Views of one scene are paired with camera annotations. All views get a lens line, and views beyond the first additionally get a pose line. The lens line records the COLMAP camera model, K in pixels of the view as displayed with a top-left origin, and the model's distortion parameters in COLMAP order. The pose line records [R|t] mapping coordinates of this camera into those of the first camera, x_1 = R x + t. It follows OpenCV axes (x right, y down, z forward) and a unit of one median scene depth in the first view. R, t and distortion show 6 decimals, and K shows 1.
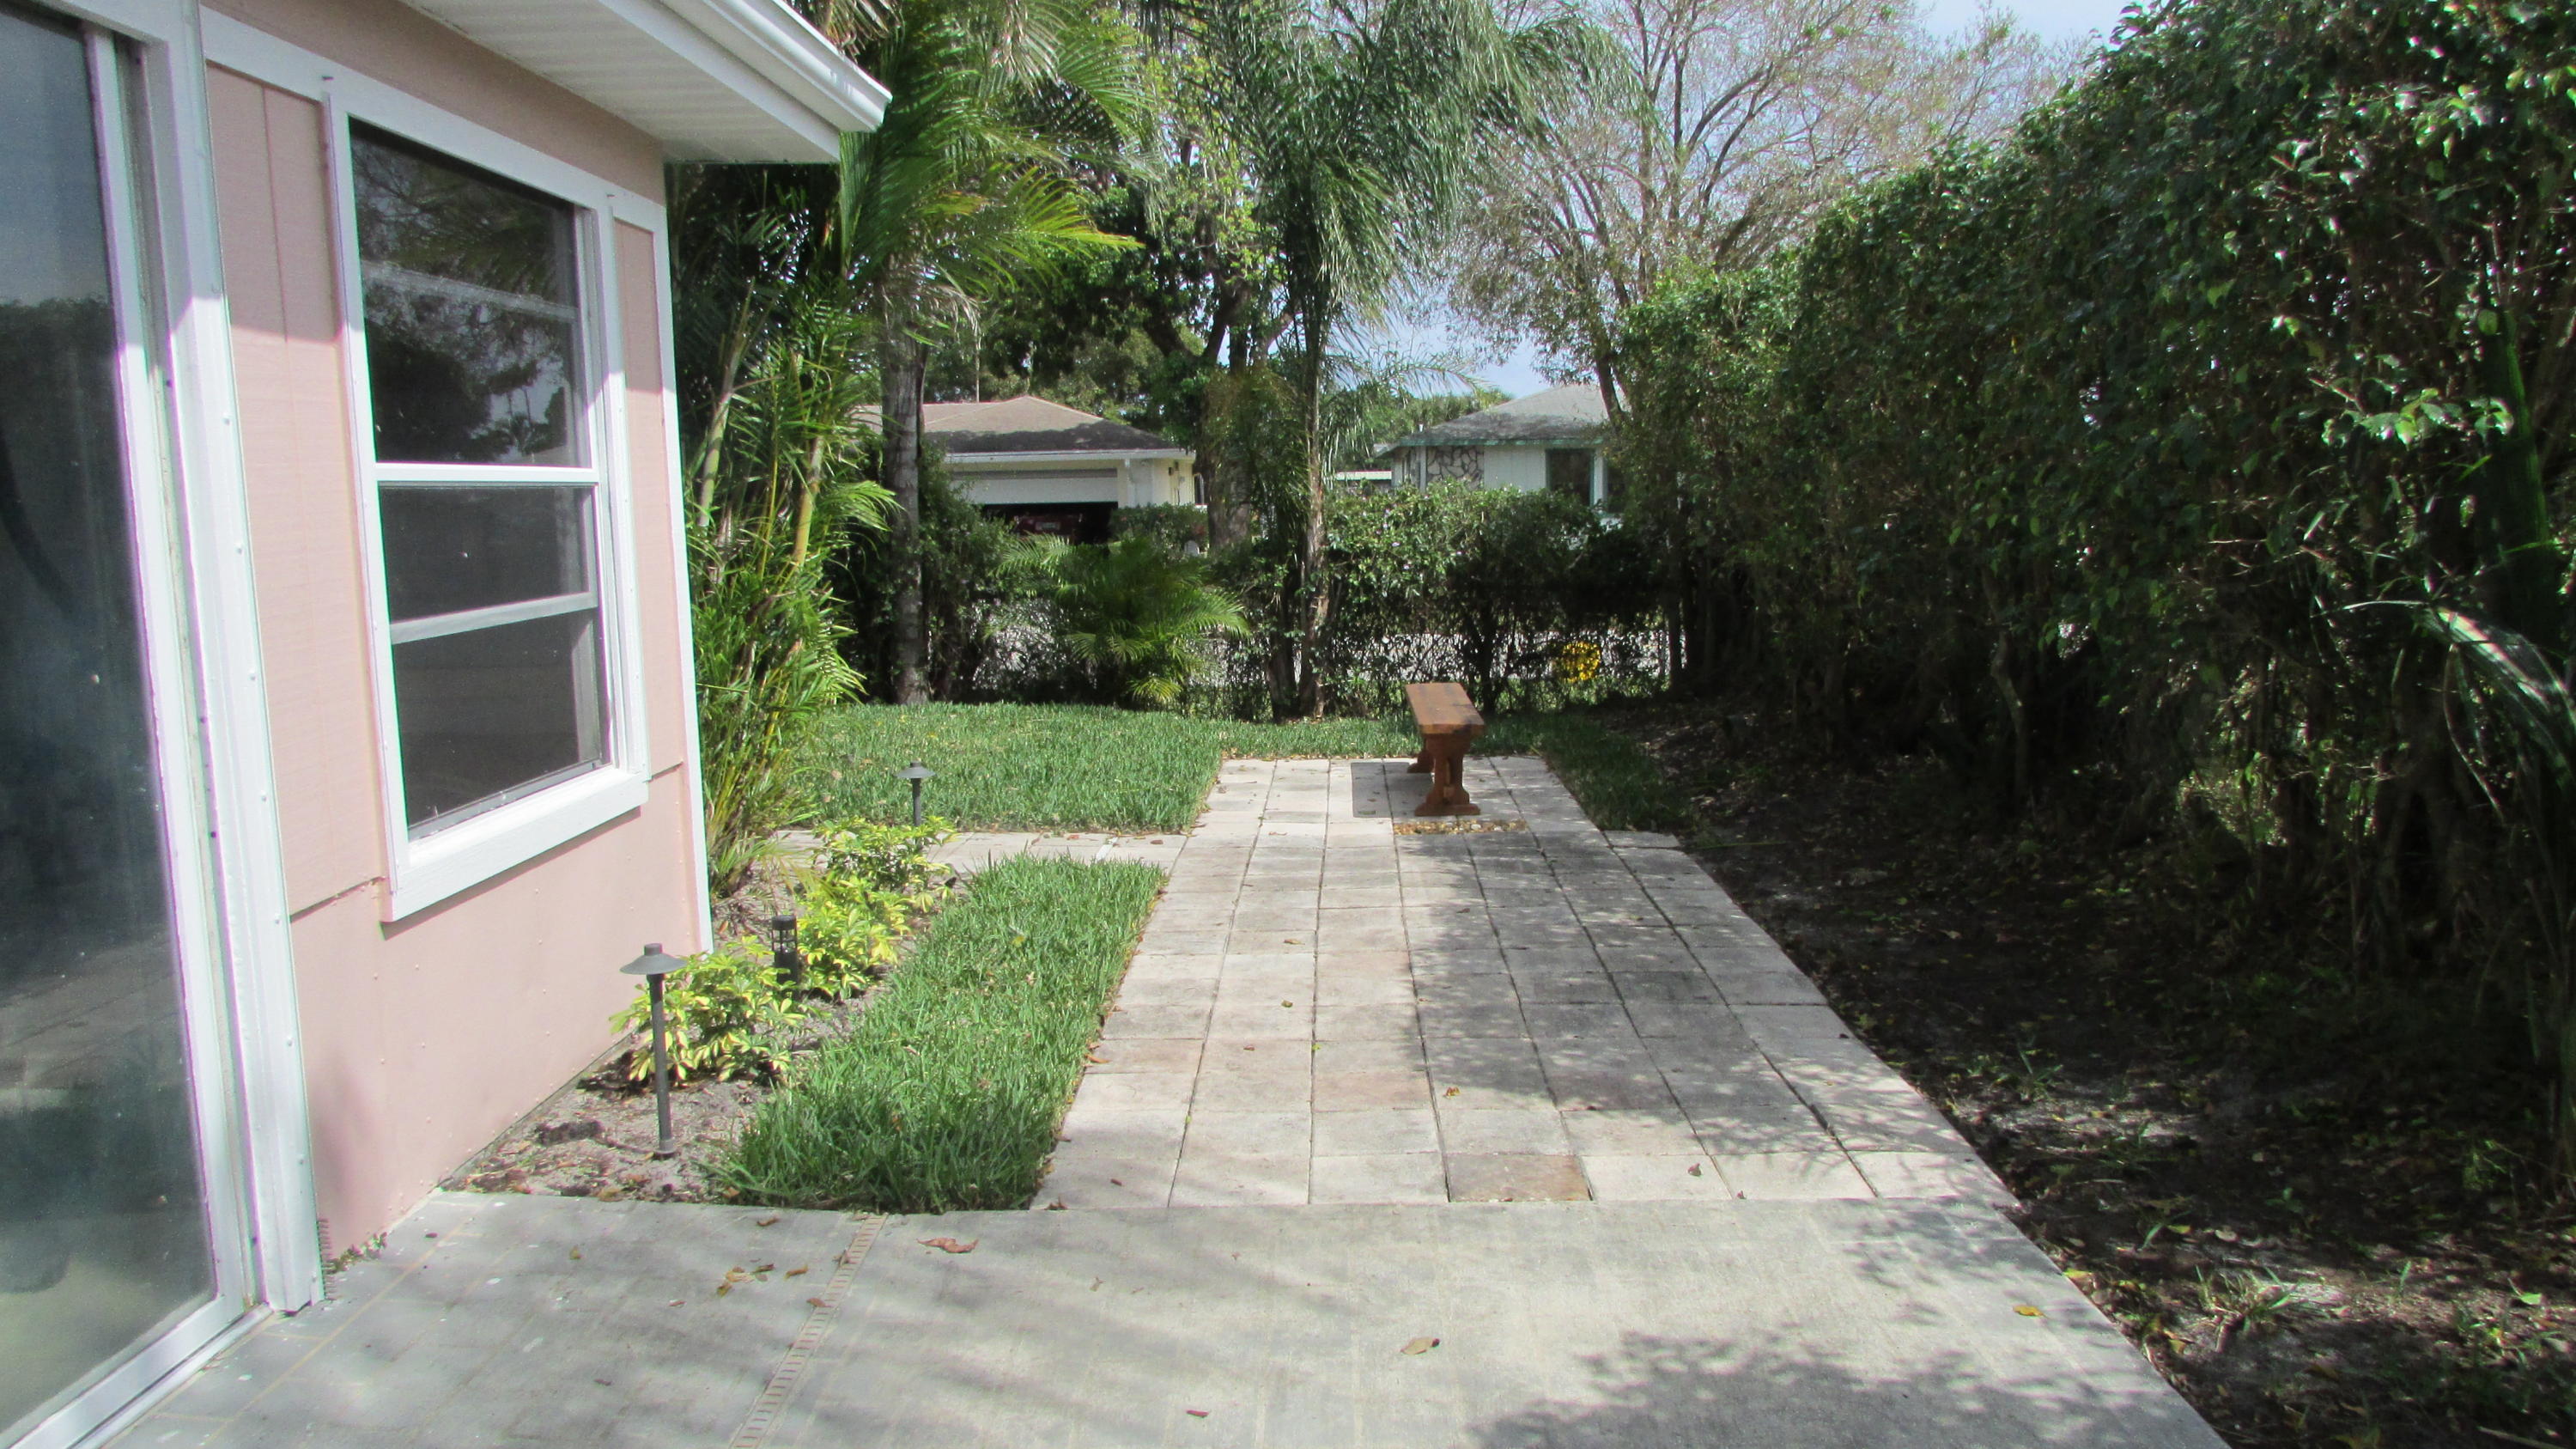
lens RADIAL K [[1819.0, 0, 1288.0], [0, 1819.0, 724.5], [0, 0, 1]] dist [-0.036618, 0.009054]
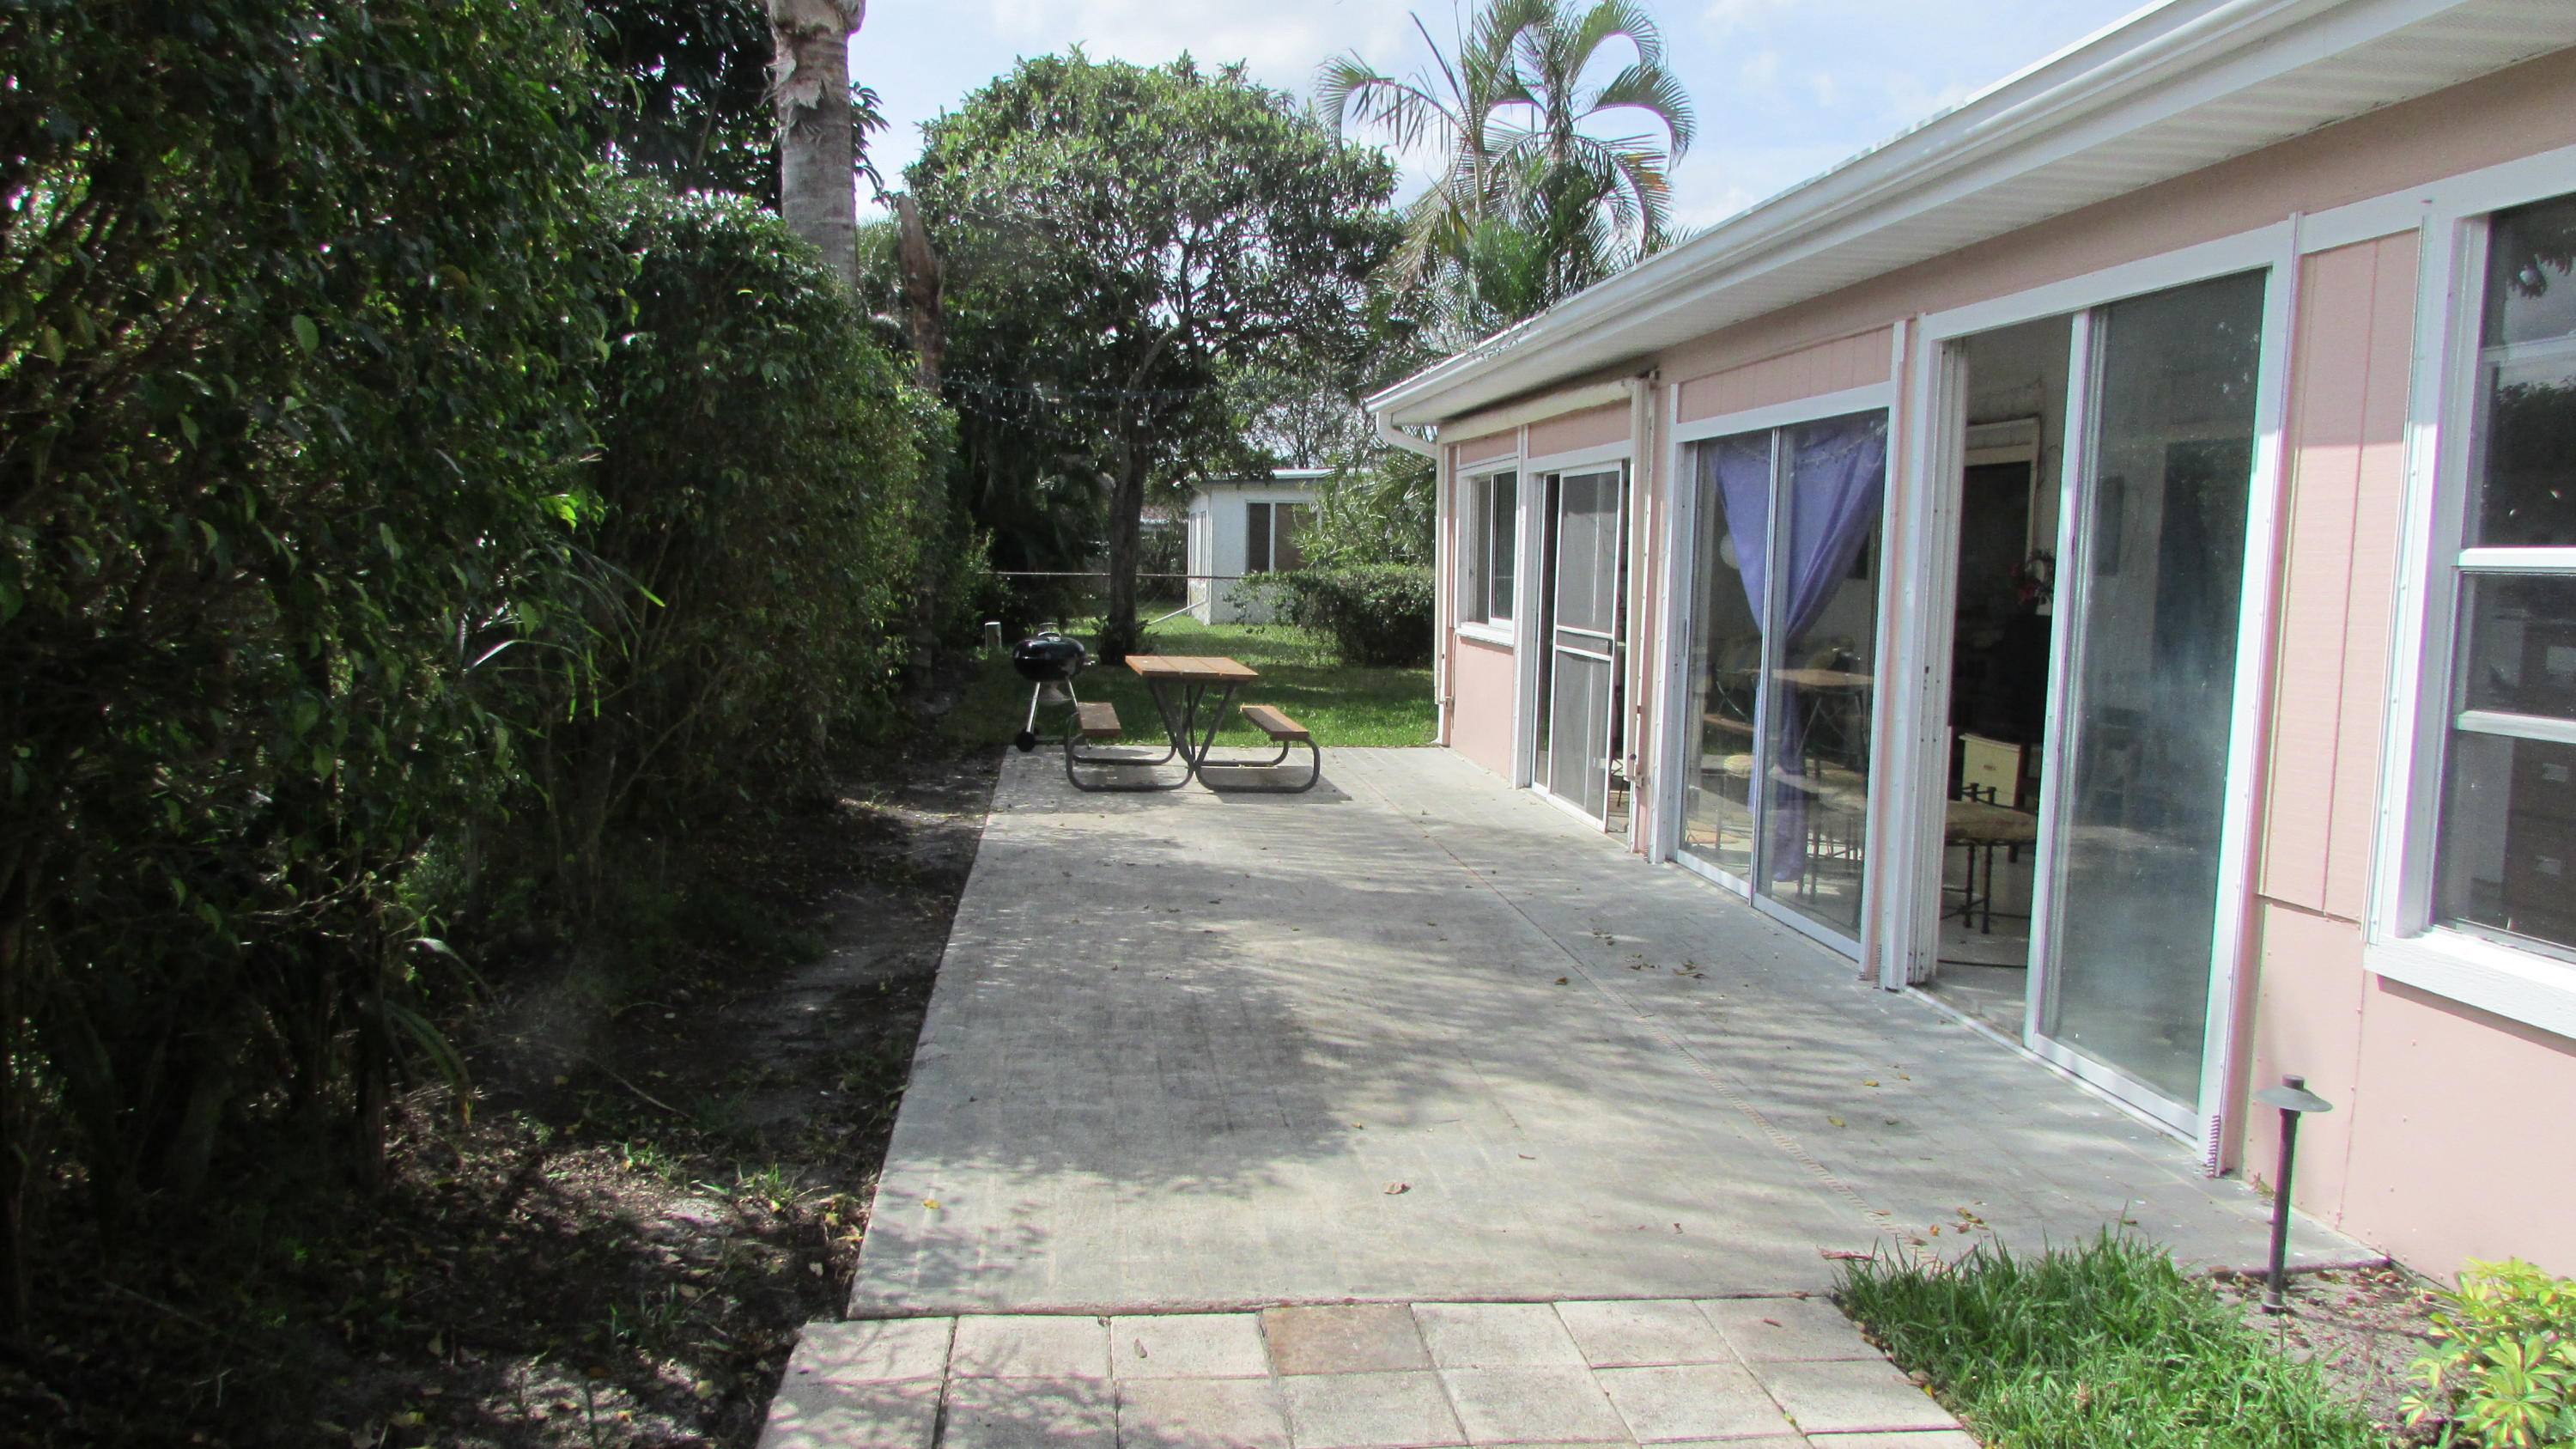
lens RADIAL K [[1819.0, 0, 1288.0], [0, 1819.0, 724.5], [0, 0, 1]] dist [-0.036618, 0.009054]
pose [[-0.990895, 0.005798, -0.134510, 0.282486], [-0.024662, 0.974350, 0.223681, -0.252682], [0.132356, 0.224961, -0.965336, 1.863372]]
